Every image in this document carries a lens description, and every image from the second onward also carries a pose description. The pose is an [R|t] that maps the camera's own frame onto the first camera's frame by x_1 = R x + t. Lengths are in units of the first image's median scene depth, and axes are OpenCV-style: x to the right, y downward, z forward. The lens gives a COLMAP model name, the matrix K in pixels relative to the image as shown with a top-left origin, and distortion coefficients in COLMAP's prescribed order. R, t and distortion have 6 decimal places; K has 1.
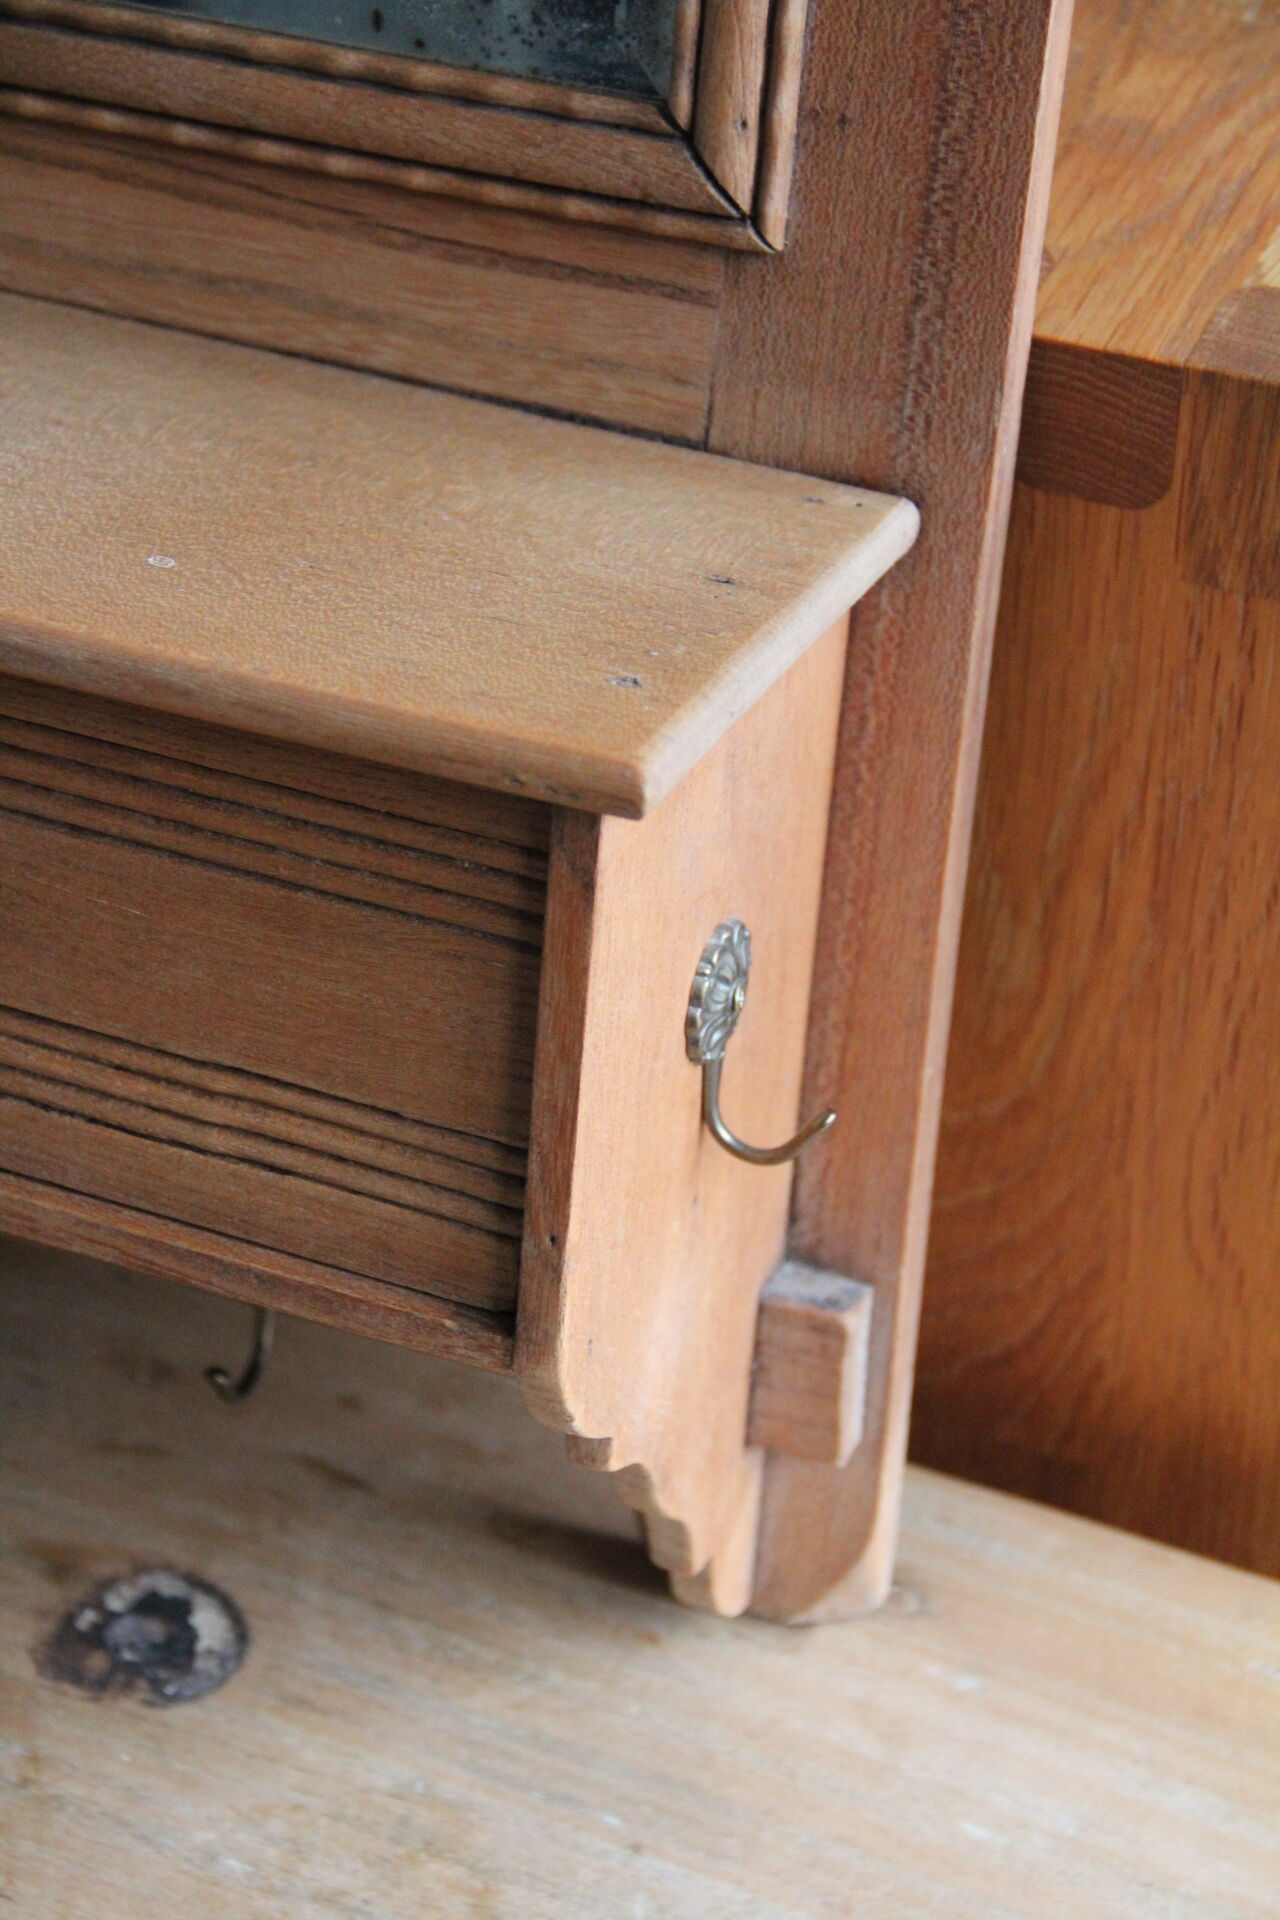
lens RADIAL K [[3886.8, 0, 631.2], [0, 3886.8, 955.9], [0, 0, 1]] dist [0.246931, 0.000000]
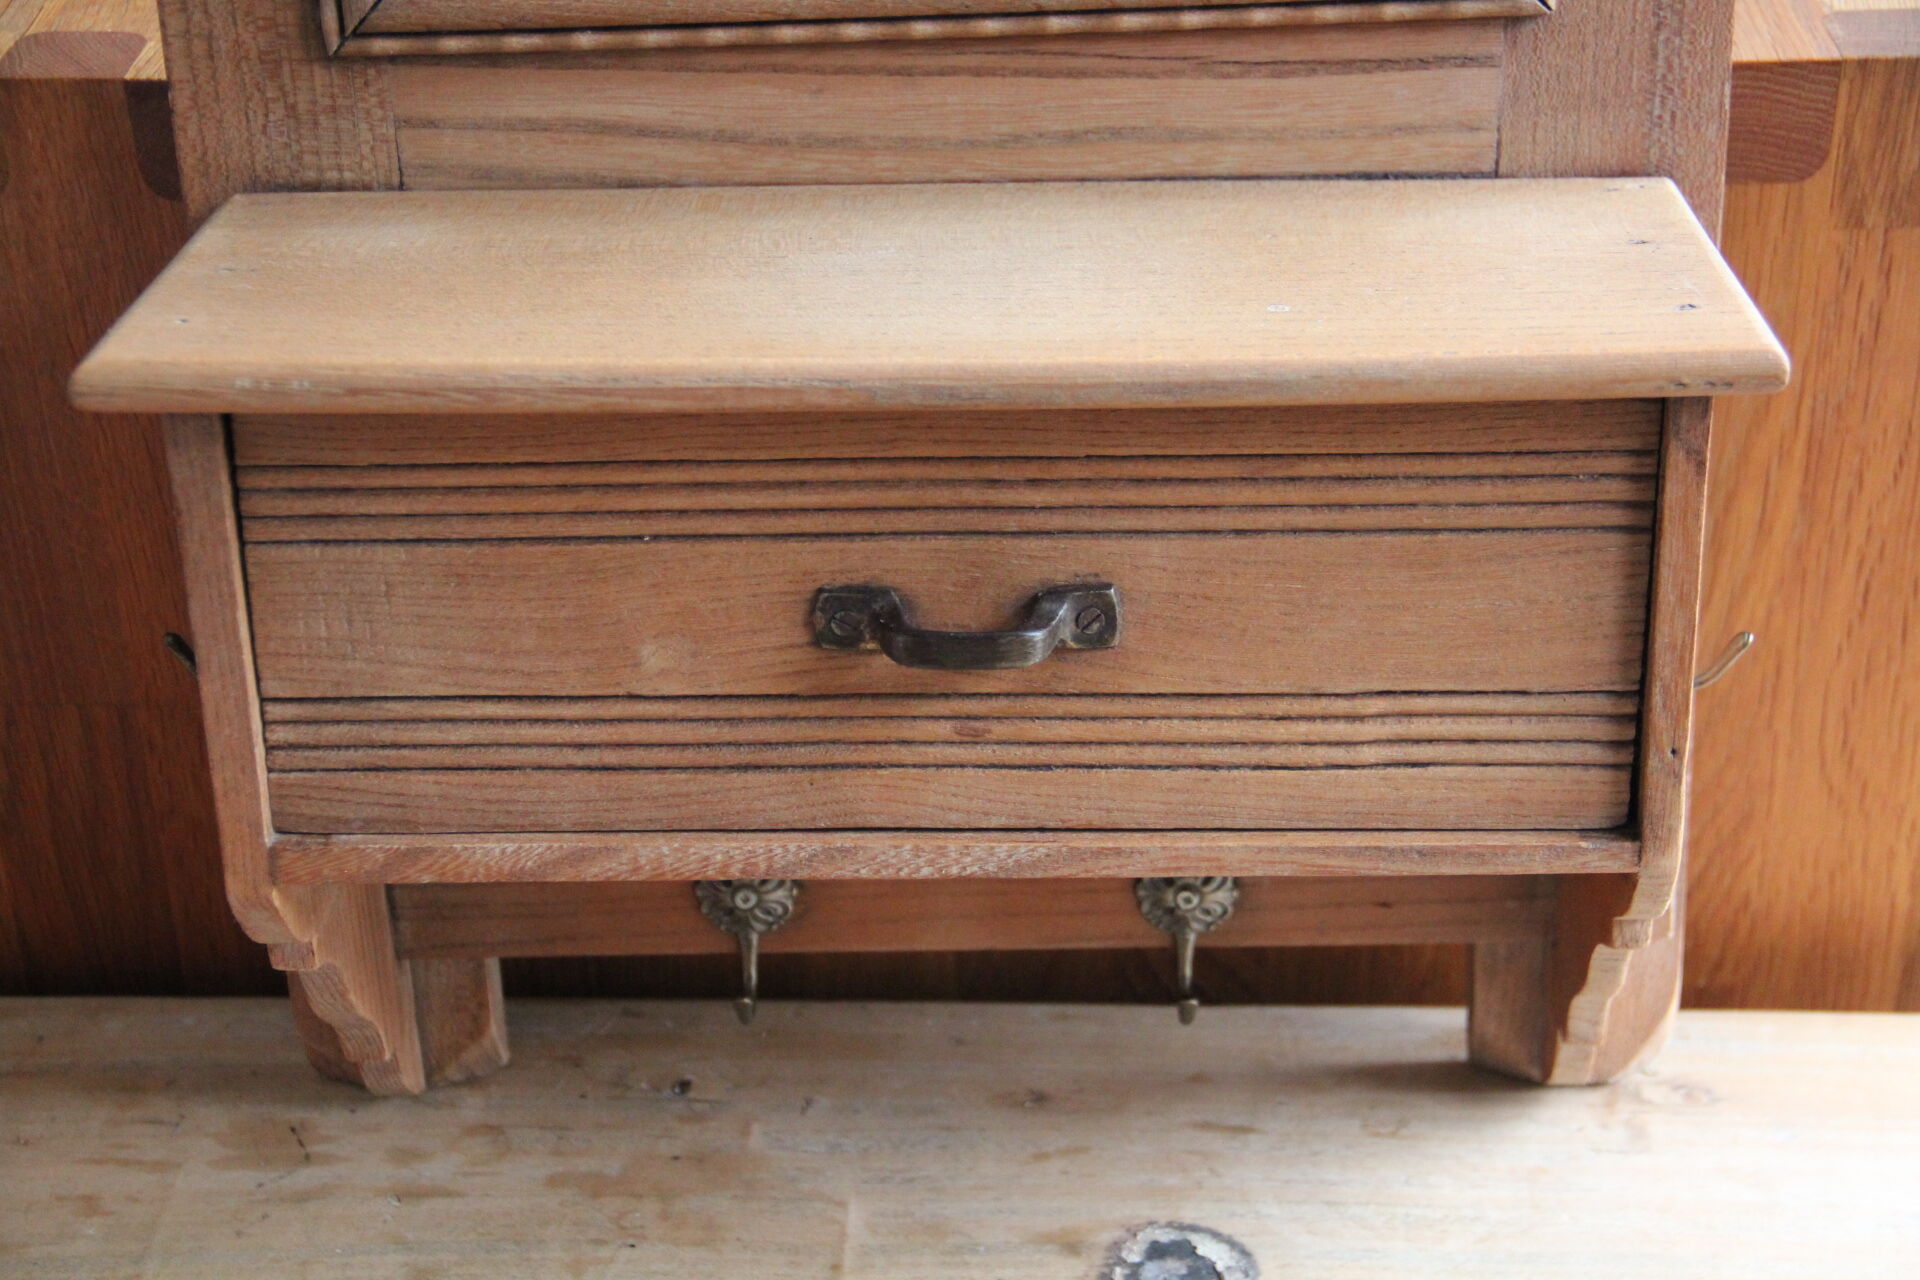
lens RADIAL K [[3147.1, 0, 970.6], [0, 3147.1, 652.0], [0, 0, 1]] dist [0.117956, 0.000000]
pose [[0.931986, -0.228891, 0.281088, -0.508177], [0.246388, 0.968765, -0.028065, 0.011855], [-0.265885, 0.095413, 0.959271, 0.044405]]
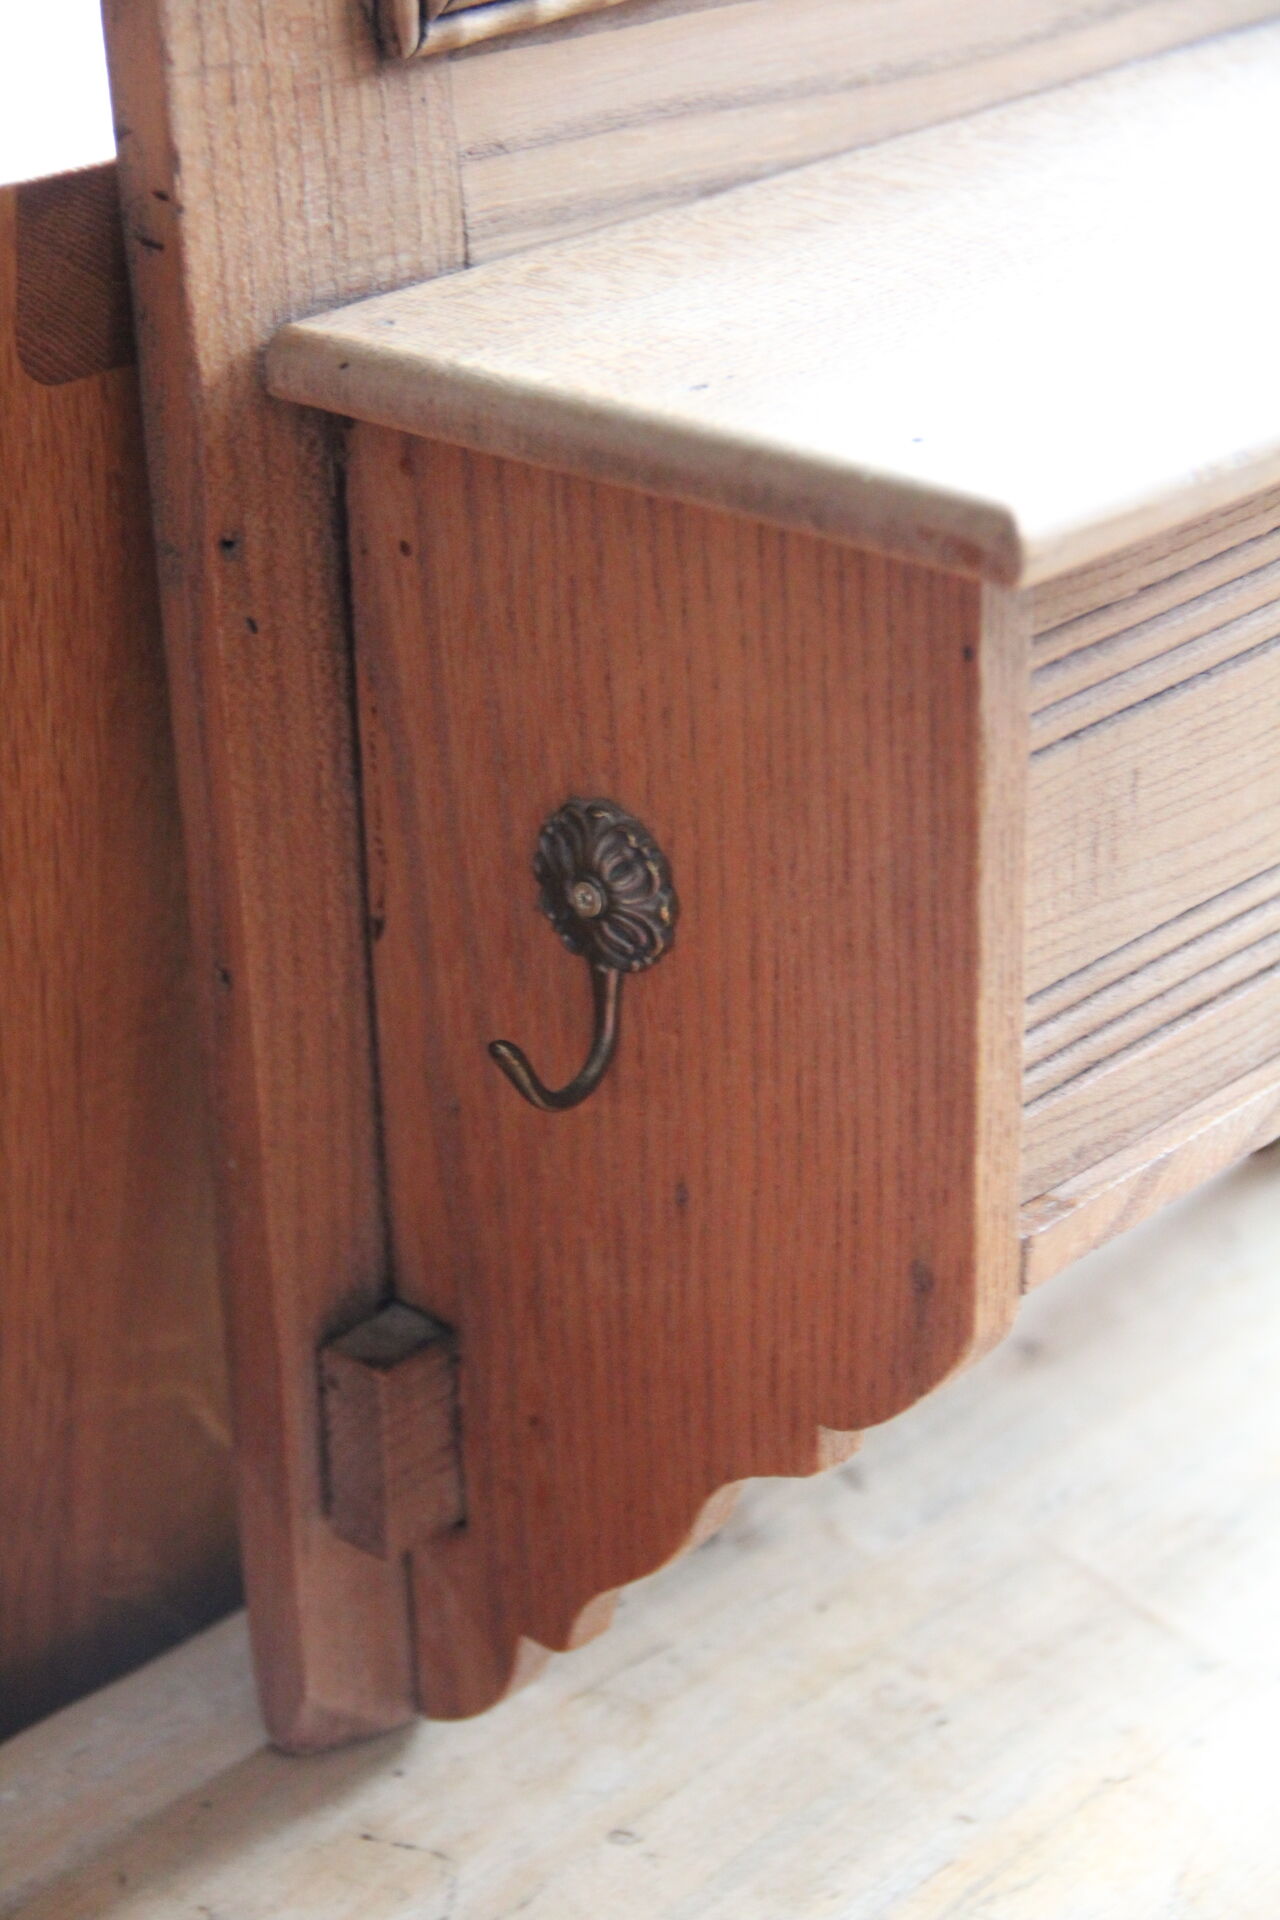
lens RADIAL K [[3773.2, 0, 639.3], [0, 3773.2, 963.2], [0, 0, 1]] dist [0.100507, 0.000000]
pose [[0.356281, -0.482026, 0.800447, -1.077838], [0.479425, 0.829605, 0.286192, -0.325101], [-0.802007, 0.281790, 0.526668, 0.740774]]
